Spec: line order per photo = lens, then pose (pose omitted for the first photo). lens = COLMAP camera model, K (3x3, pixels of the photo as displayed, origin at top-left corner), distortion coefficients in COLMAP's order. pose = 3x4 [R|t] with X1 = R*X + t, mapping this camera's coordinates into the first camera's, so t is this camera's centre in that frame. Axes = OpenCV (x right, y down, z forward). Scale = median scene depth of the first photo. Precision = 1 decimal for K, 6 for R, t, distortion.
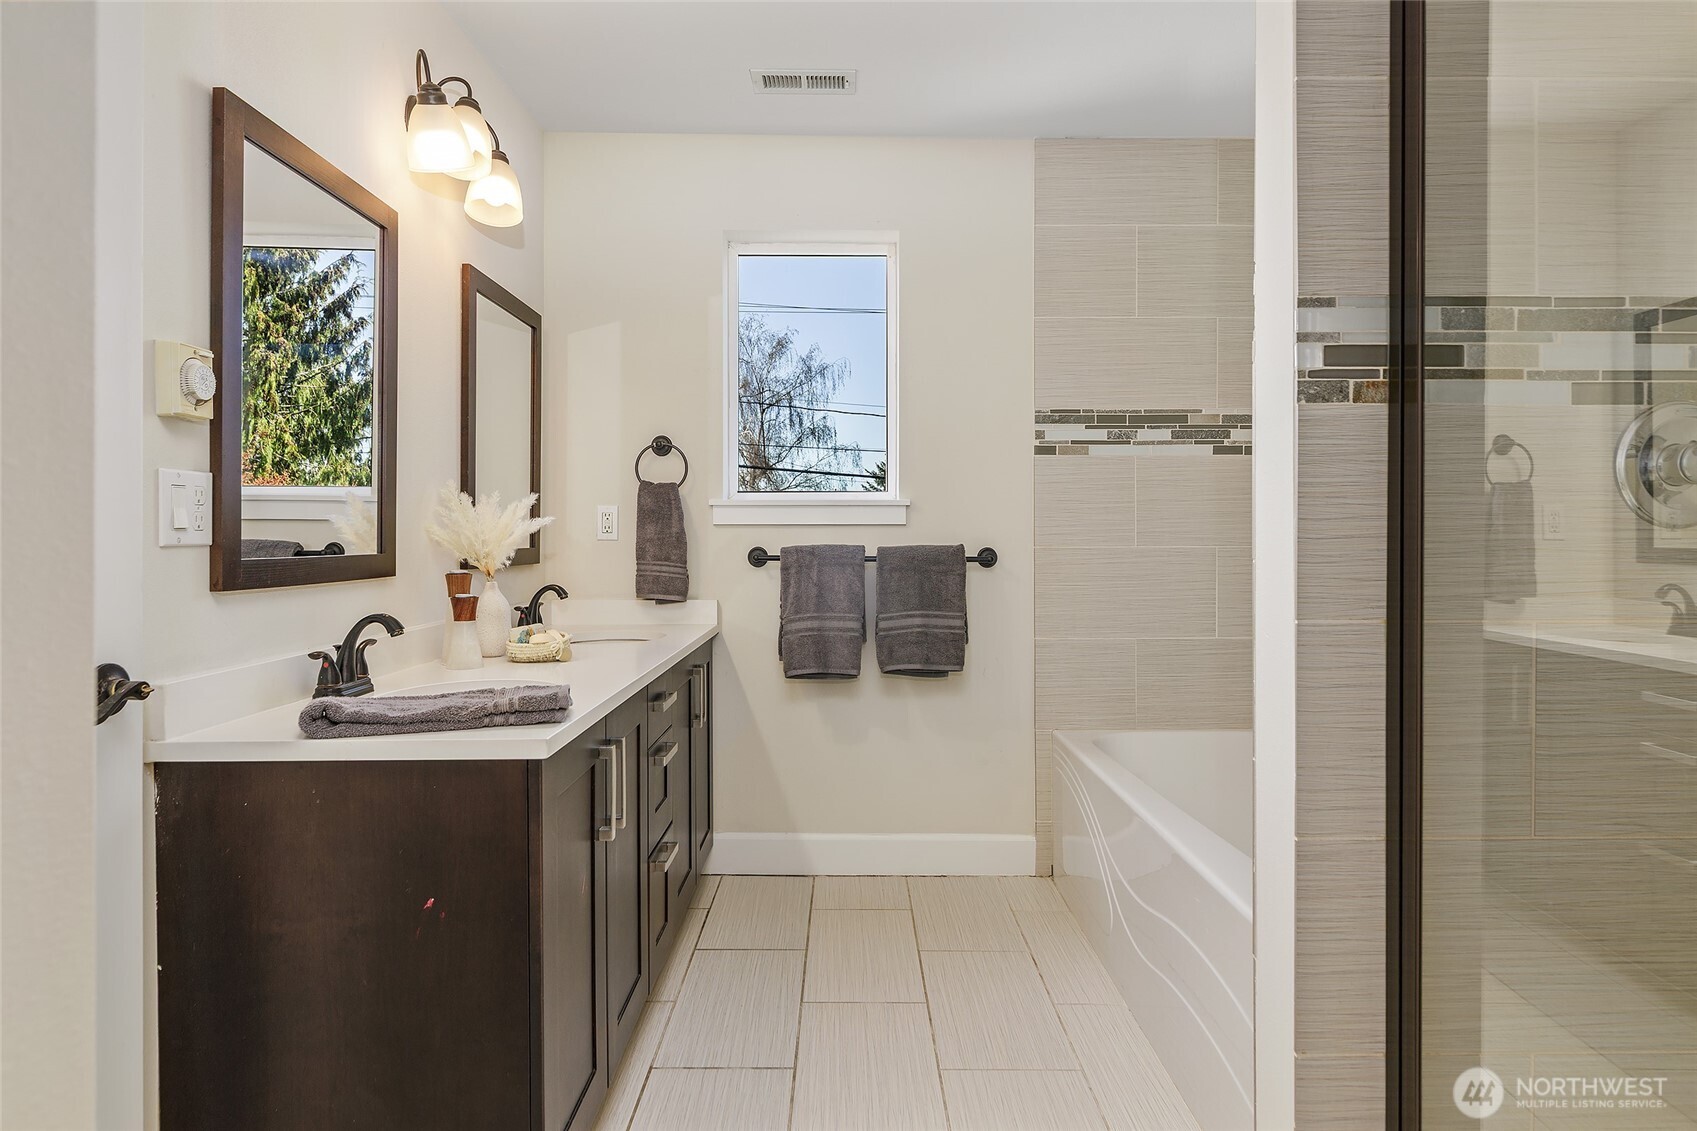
lens RADIAL K [[1027.1, 0, 847.8], [0, 1027.1, 556.8], [0, 0, 1]] dist [-0.000950, -0.000038]
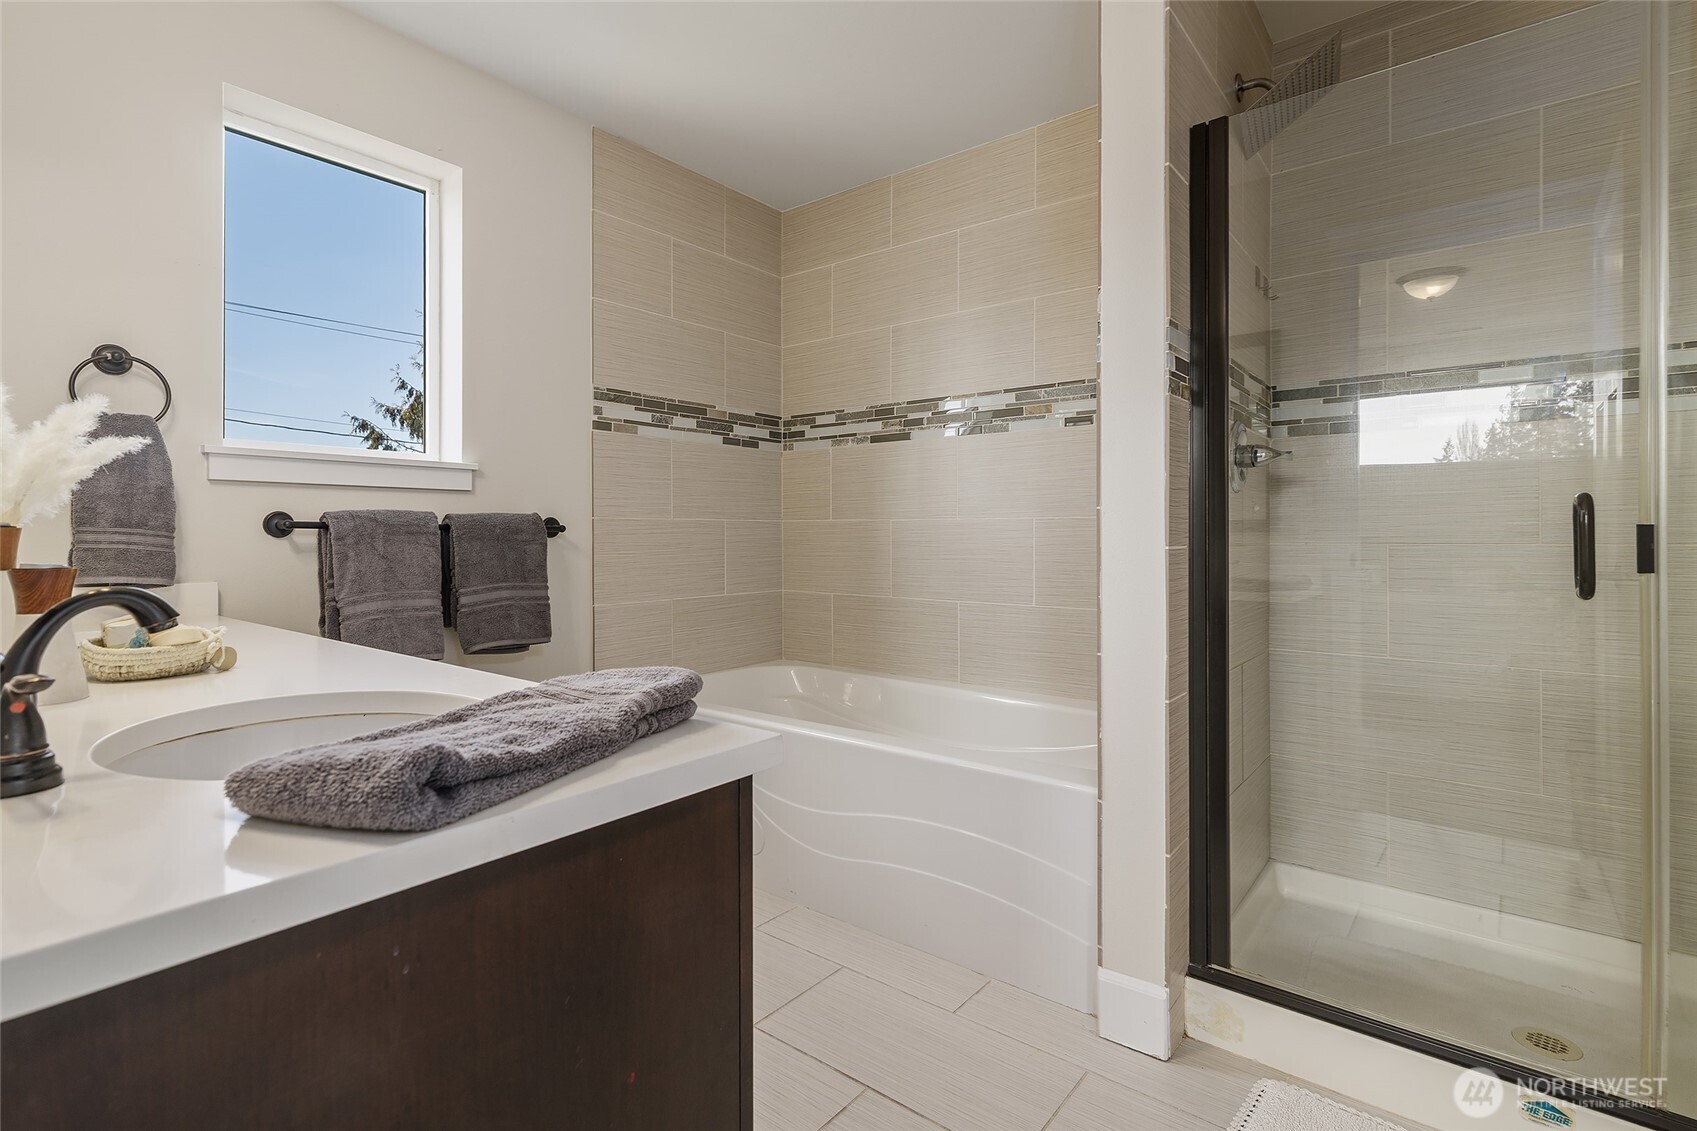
lens RADIAL K [[820.7, 0, 844.0], [0, 820.7, 548.4], [0, 0, 1]] dist [-0.000169, 0.000243]
pose [[0.607597, -0.010204, 0.794180, -0.327553], [0.016205, 0.999869, 0.000449, 0.025399], [-0.794081, 0.012597, 0.607682, 0.295659]]
